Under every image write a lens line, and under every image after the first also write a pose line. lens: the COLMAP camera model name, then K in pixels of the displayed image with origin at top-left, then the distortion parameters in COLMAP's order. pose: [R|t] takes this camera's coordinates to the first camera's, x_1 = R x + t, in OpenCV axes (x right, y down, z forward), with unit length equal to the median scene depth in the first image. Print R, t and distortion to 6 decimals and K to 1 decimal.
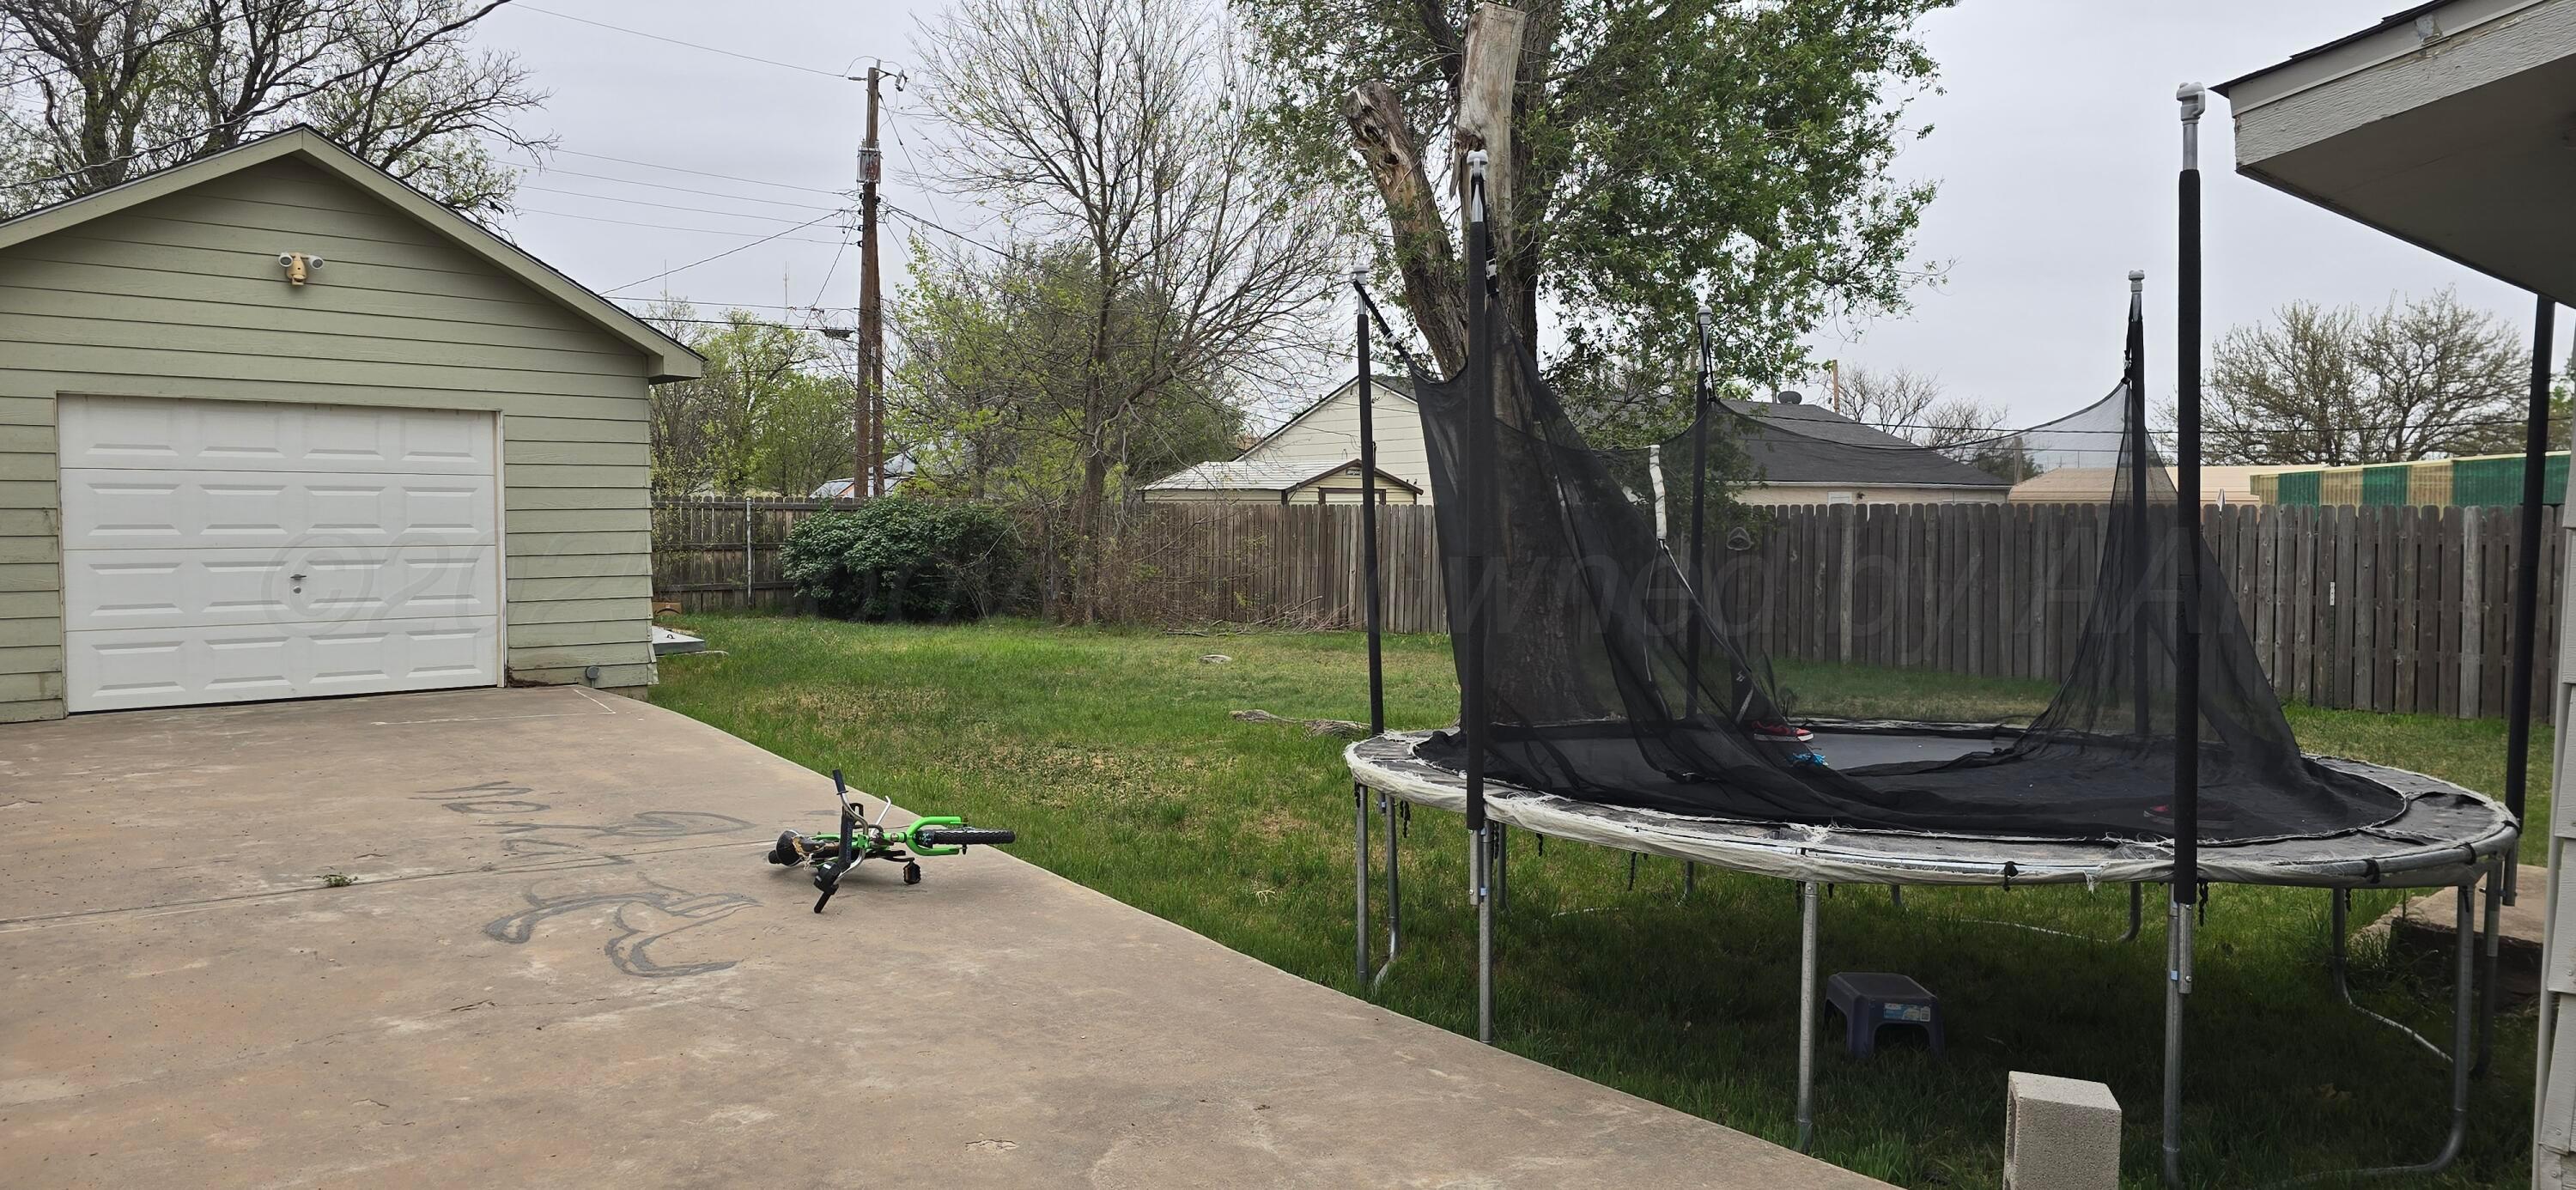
lens RADIAL K [[1730.0, 0, 1296.5], [0, 1730.0, 591.1], [0, 0, 1]] dist [0.069243, -0.061294]
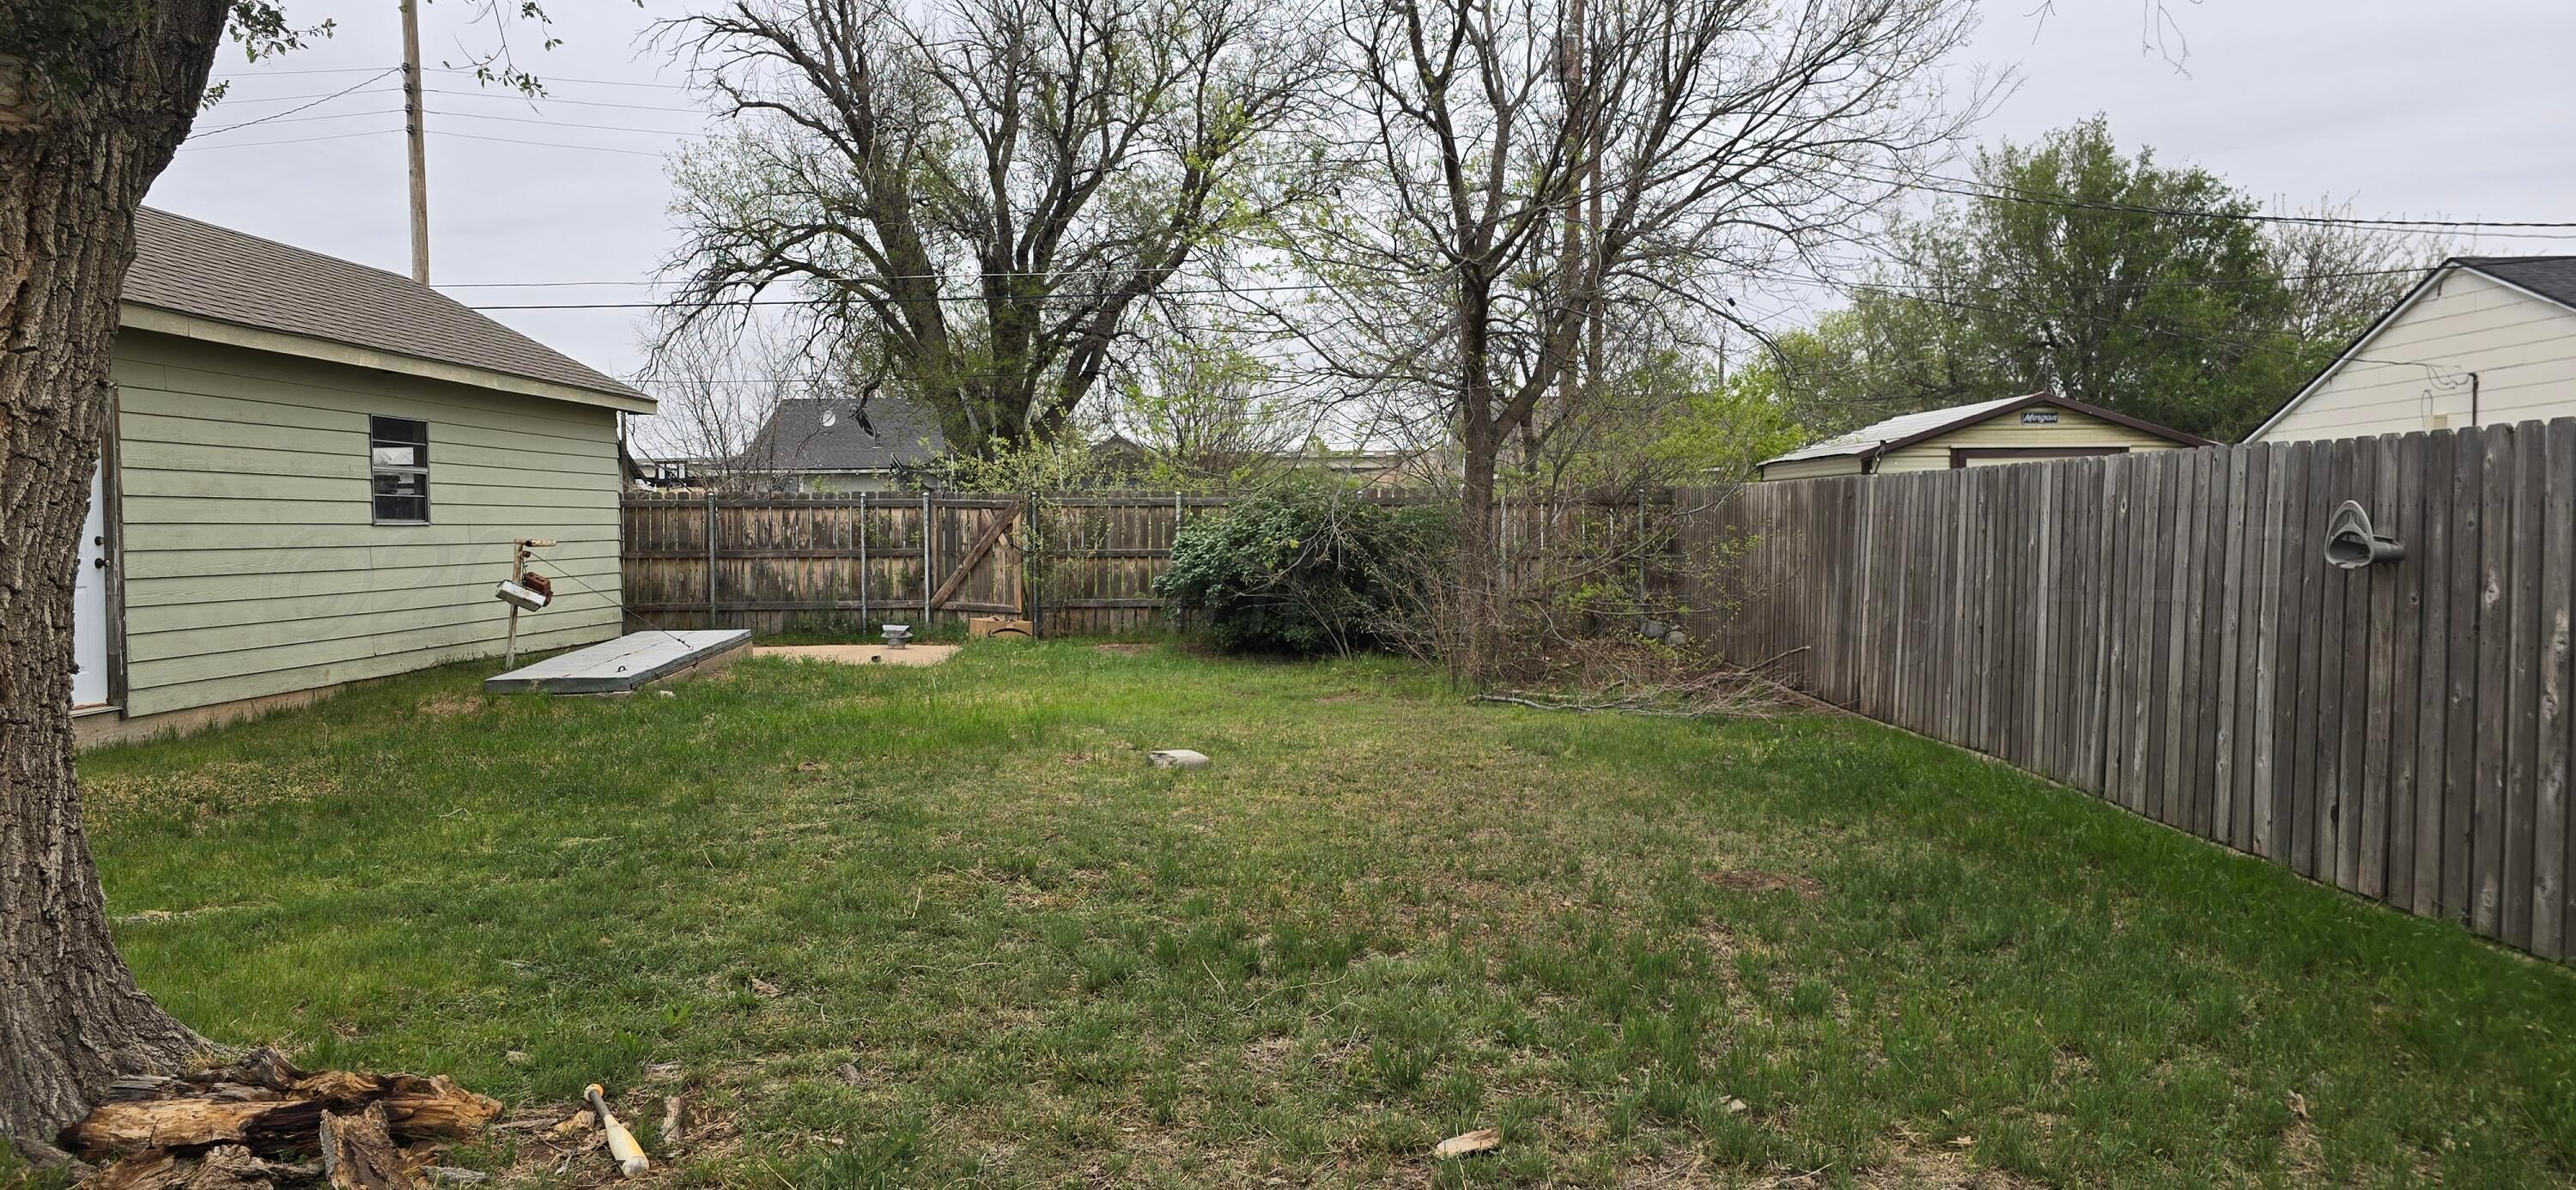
lens RADIAL K [[1730.0, 0, 1296.5], [0, 1730.0, 591.1], [0, 0, 1]] dist [0.069243, -0.061294]
pose [[0.718781, 0.016808, -0.695033, 0.274142], [-0.016968, 0.999834, 0.006631, -0.014456], [0.695029, 0.007027, 0.718947, 0.474172]]
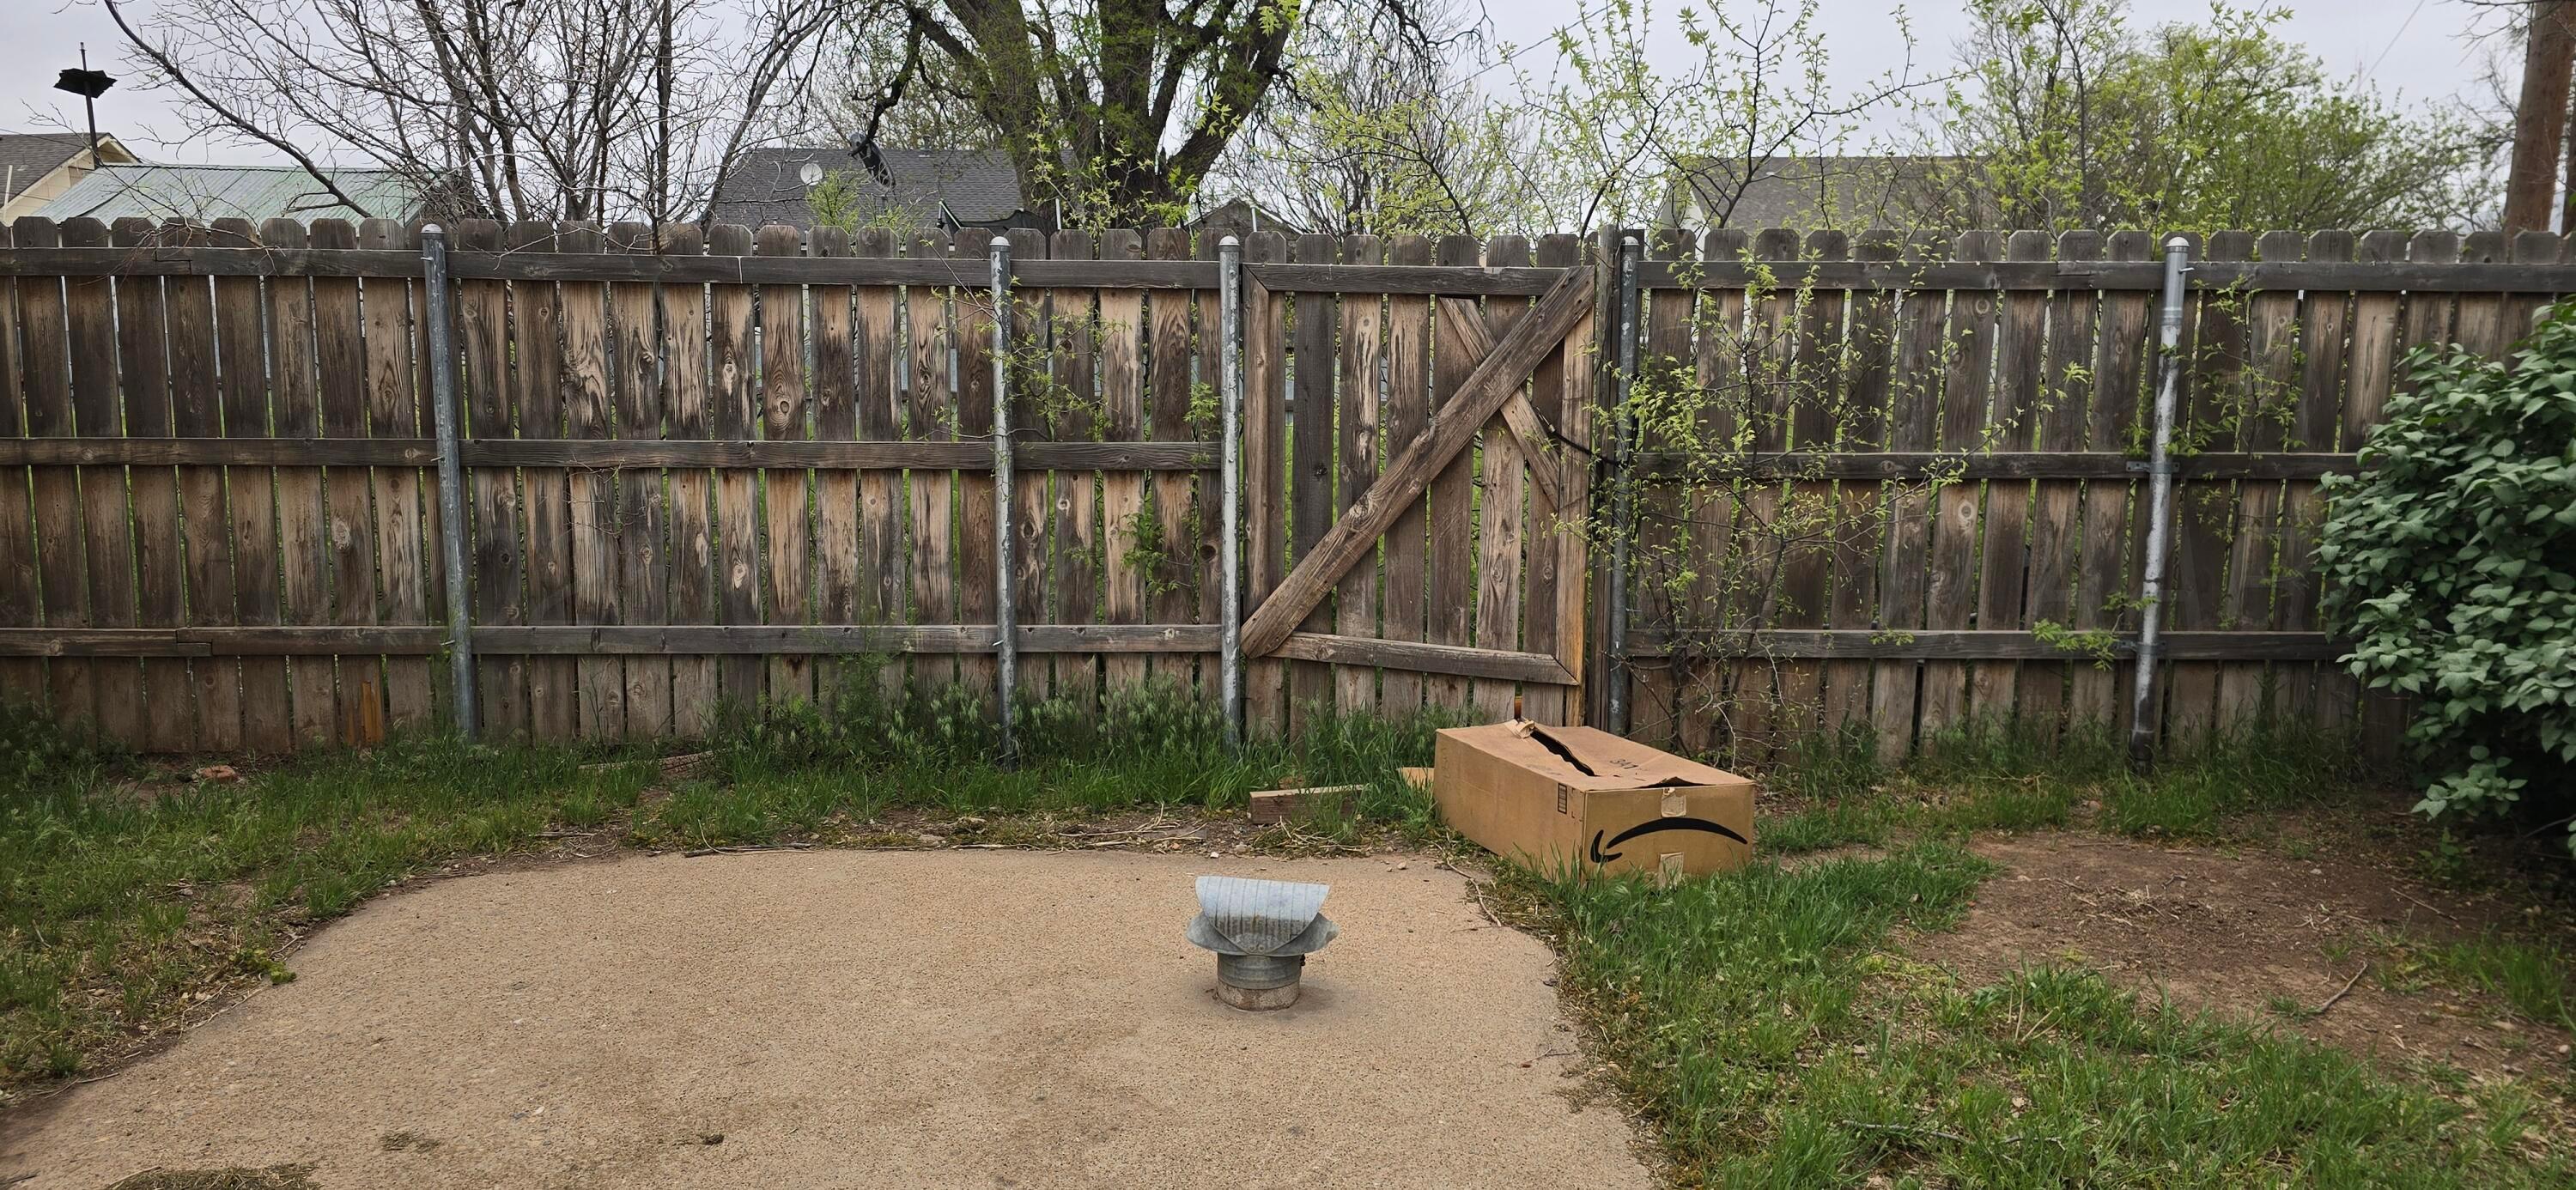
lens RADIAL K [[1730.0, 0, 1296.5], [0, 1730.0, 591.1], [0, 0, 1]] dist [0.069243, -0.061294]
pose [[0.724873, 0.103841, -0.681012, -0.244620], [-0.028962, 0.992293, 0.120478, -0.033937], [0.688274, -0.067607, 0.722294, 0.774848]]
